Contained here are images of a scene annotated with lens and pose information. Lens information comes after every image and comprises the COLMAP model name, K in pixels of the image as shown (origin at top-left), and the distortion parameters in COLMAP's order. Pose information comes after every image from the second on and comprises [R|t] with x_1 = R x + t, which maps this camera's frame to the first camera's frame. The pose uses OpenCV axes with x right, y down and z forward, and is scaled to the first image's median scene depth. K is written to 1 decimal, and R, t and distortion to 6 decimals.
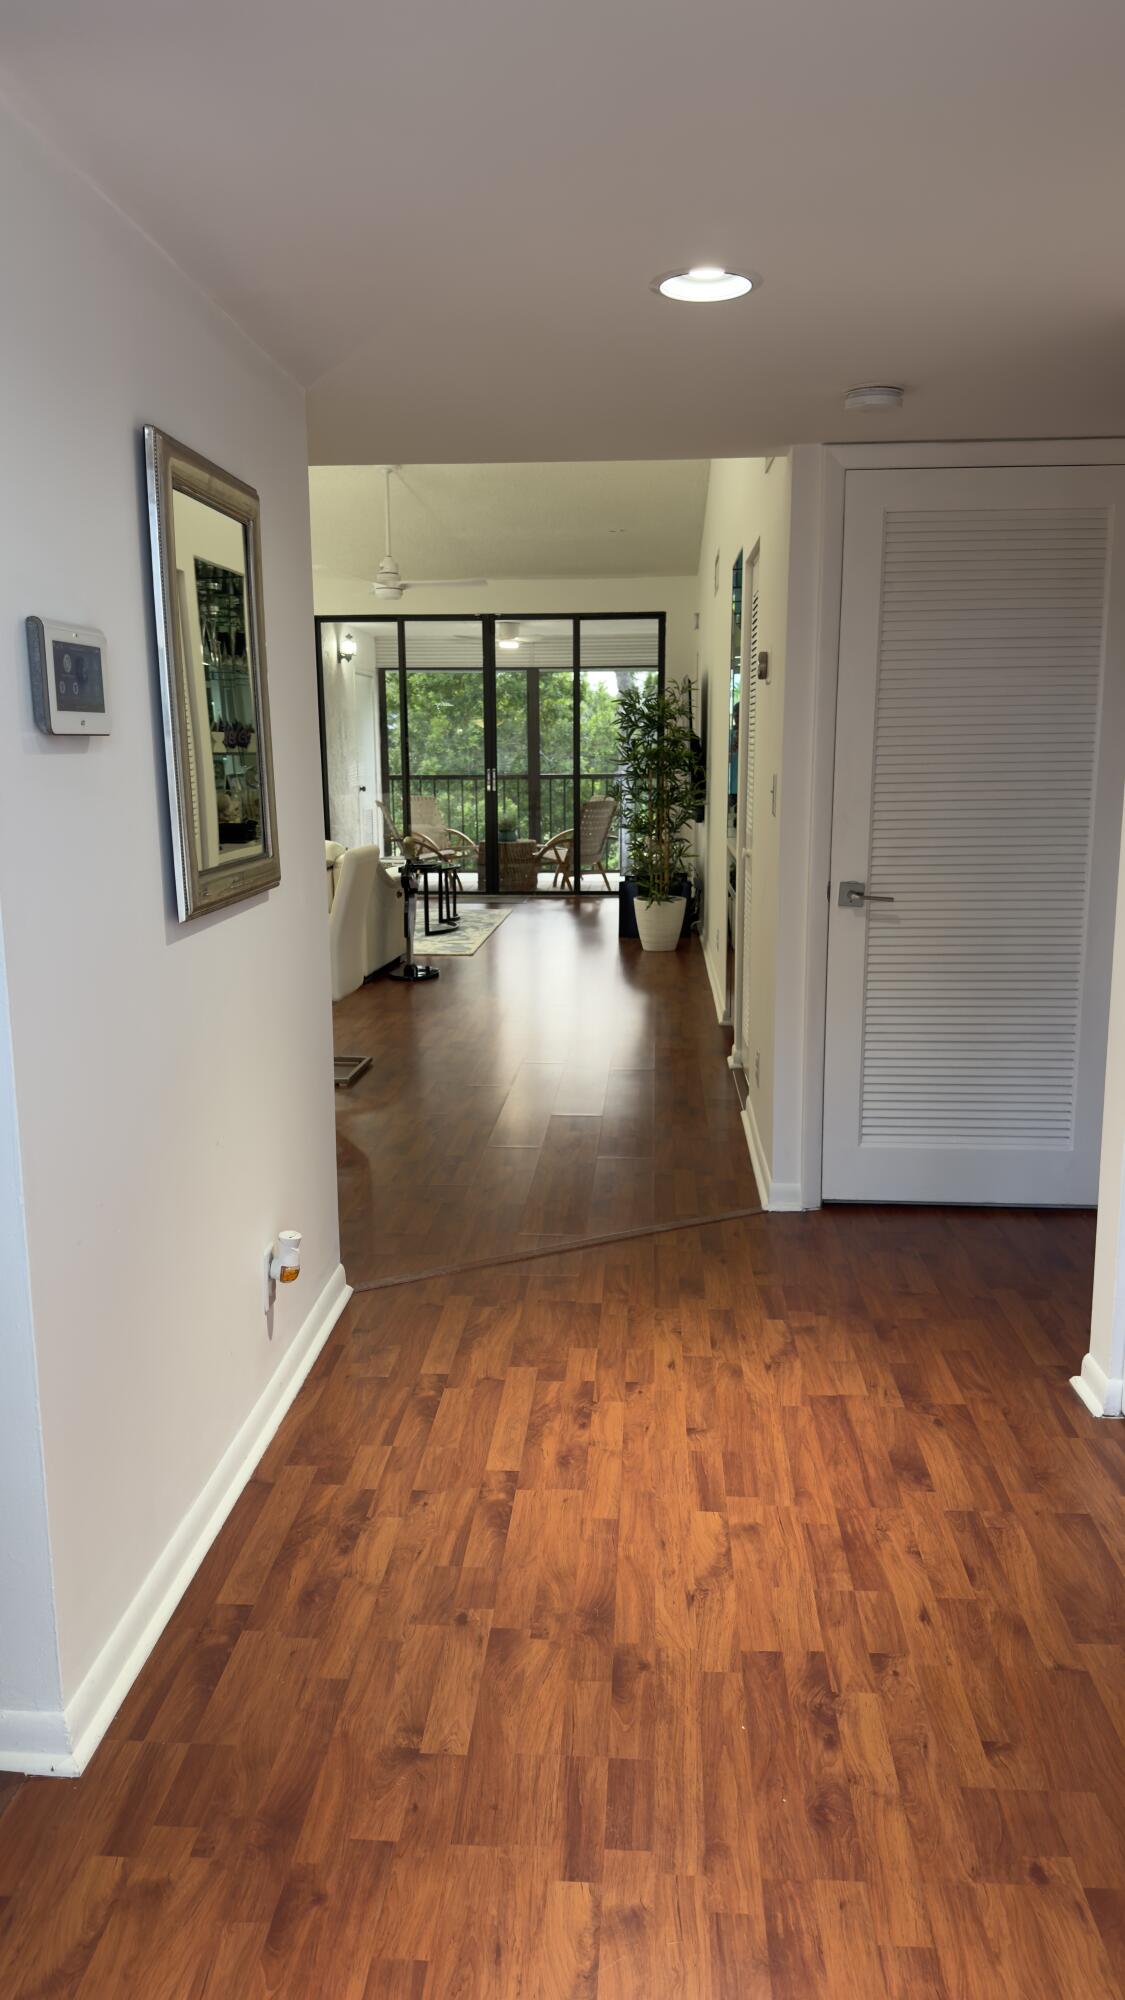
lens RADIAL K [[1396.4, 0, 555.1], [0, 1396.4, 1009.3], [0, 0, 1]] dist [0.144030, -0.105112]
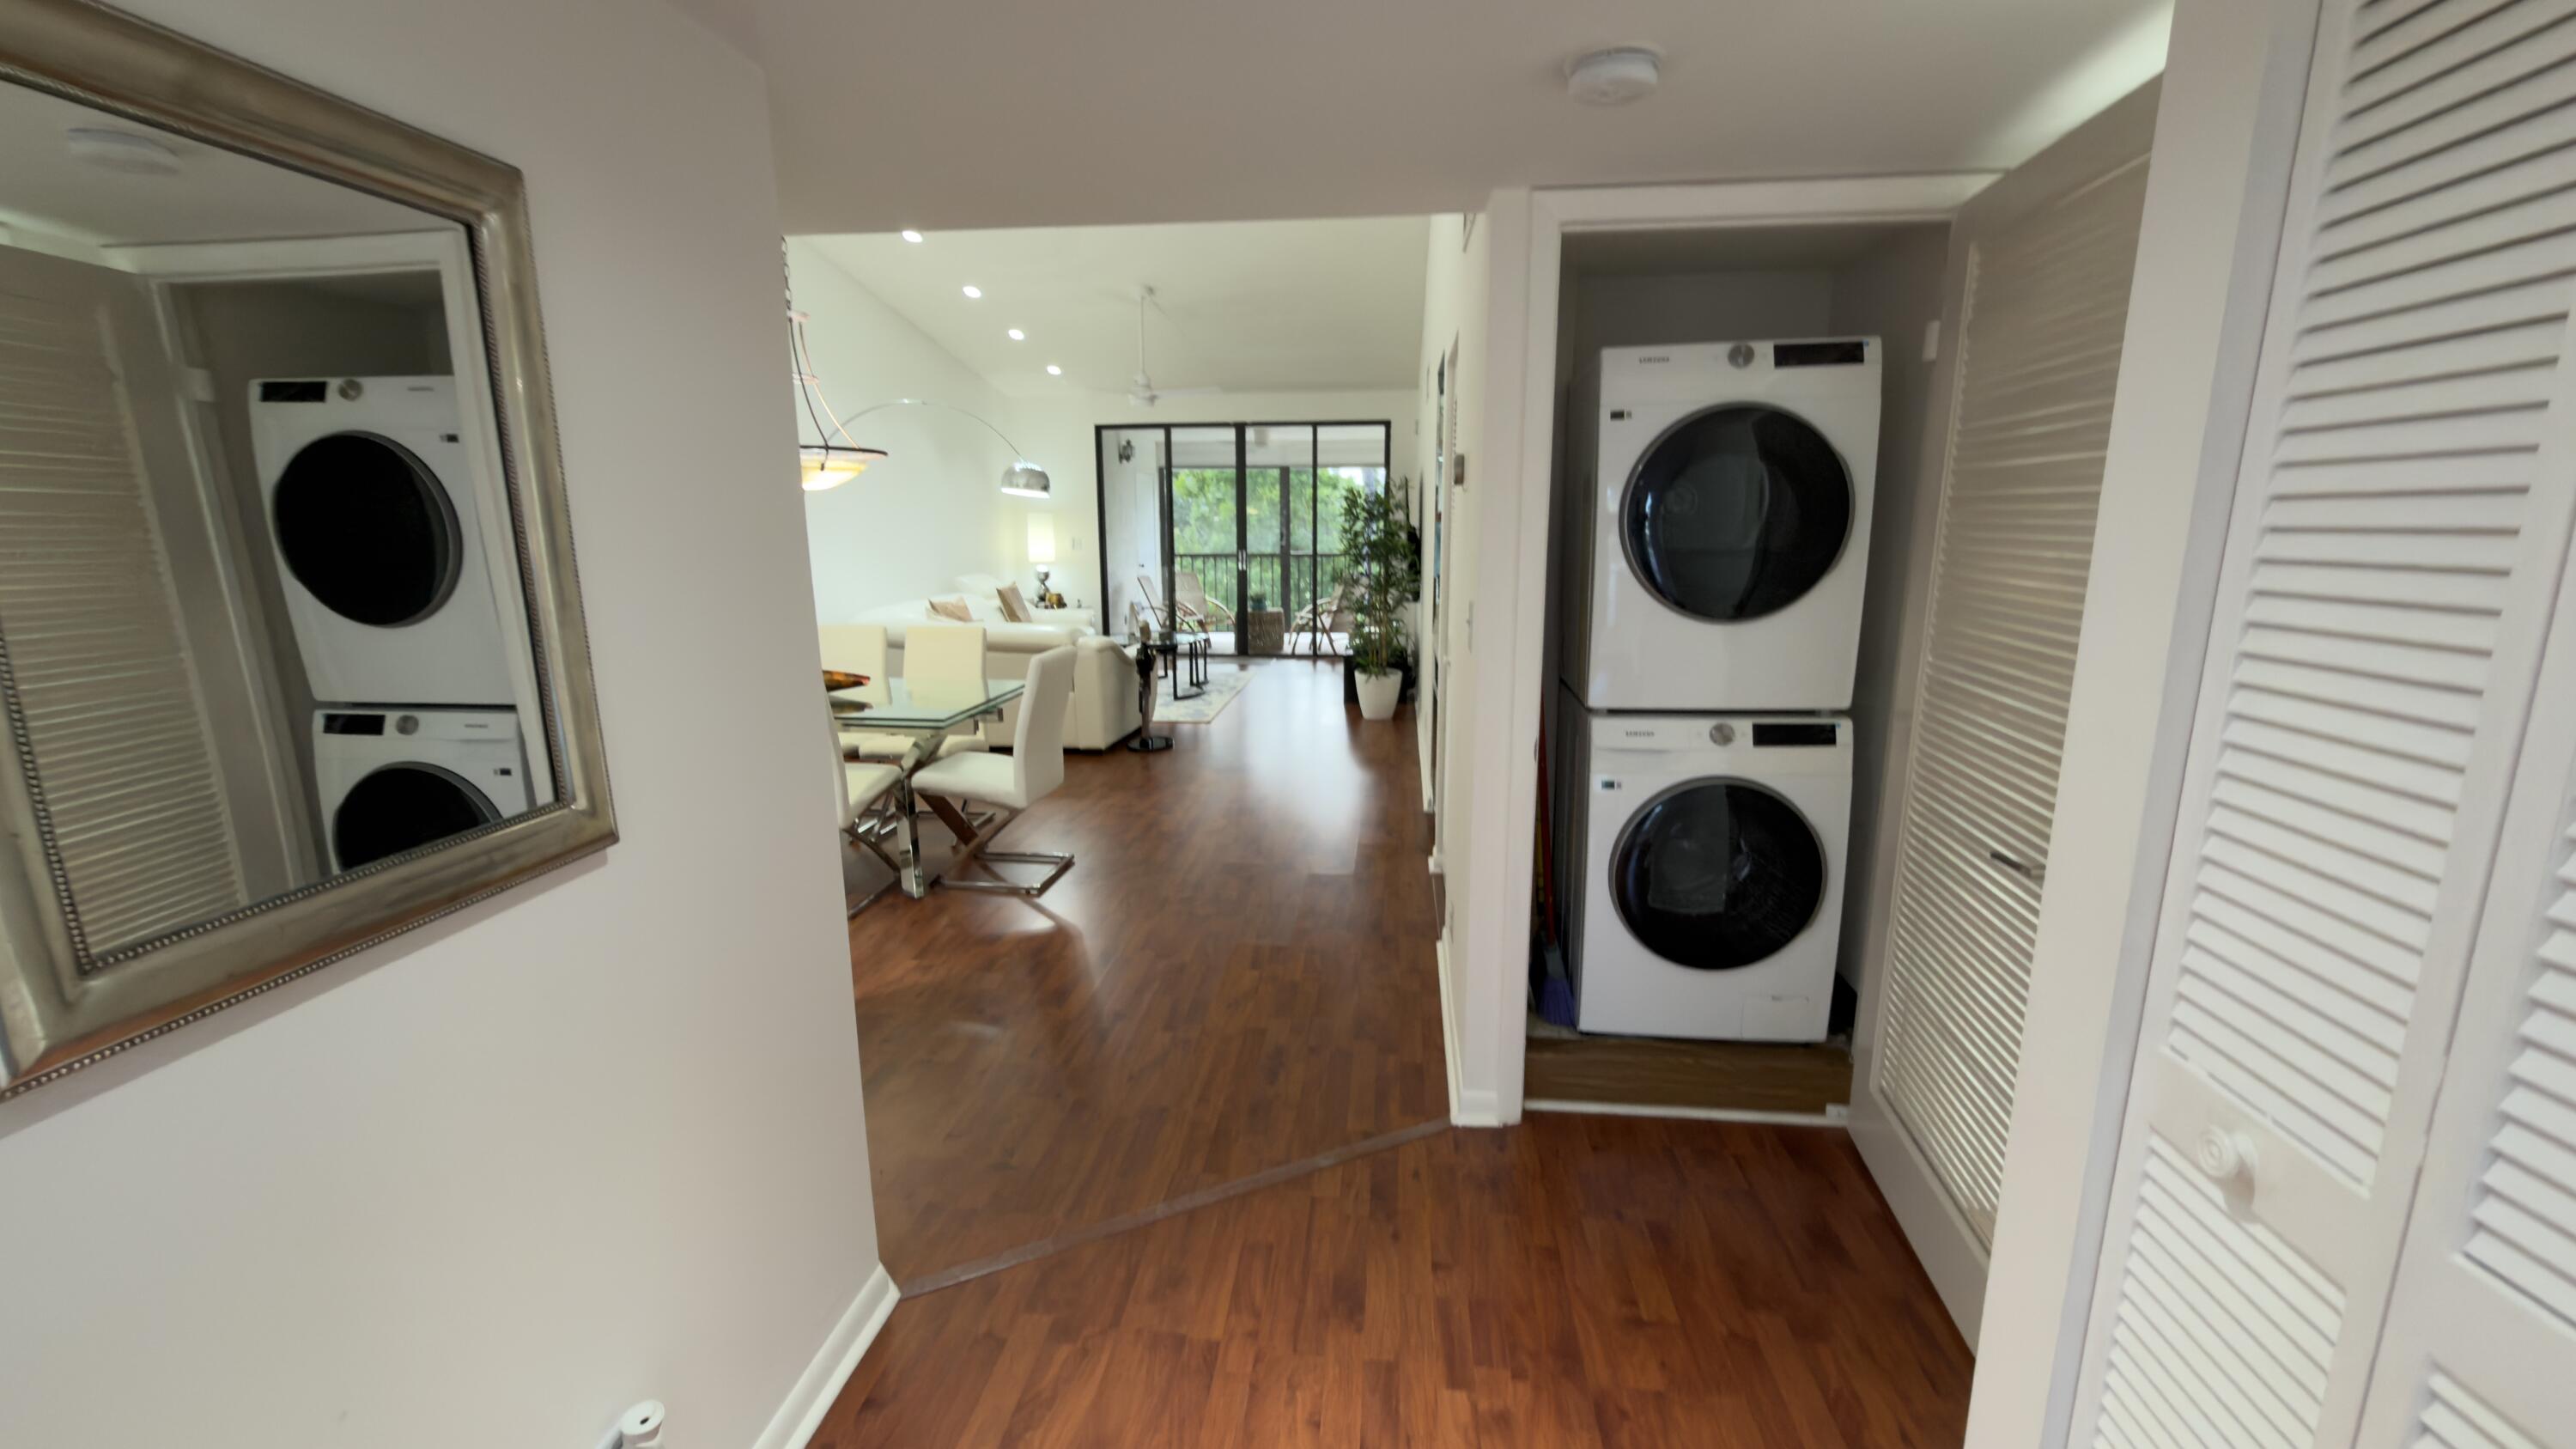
lens RADIAL K [[1028.7, 0, 1290.1], [0, 1028.7, 723.8], [0, 0, 1]] dist [0.001776, 0.000793]
pose [[0.999432, 0.010422, -0.032046, 0.031599], [-0.010156, 0.999913, 0.008457, -0.044804], [0.032131, -0.008126, 0.999451, 0.177156]]
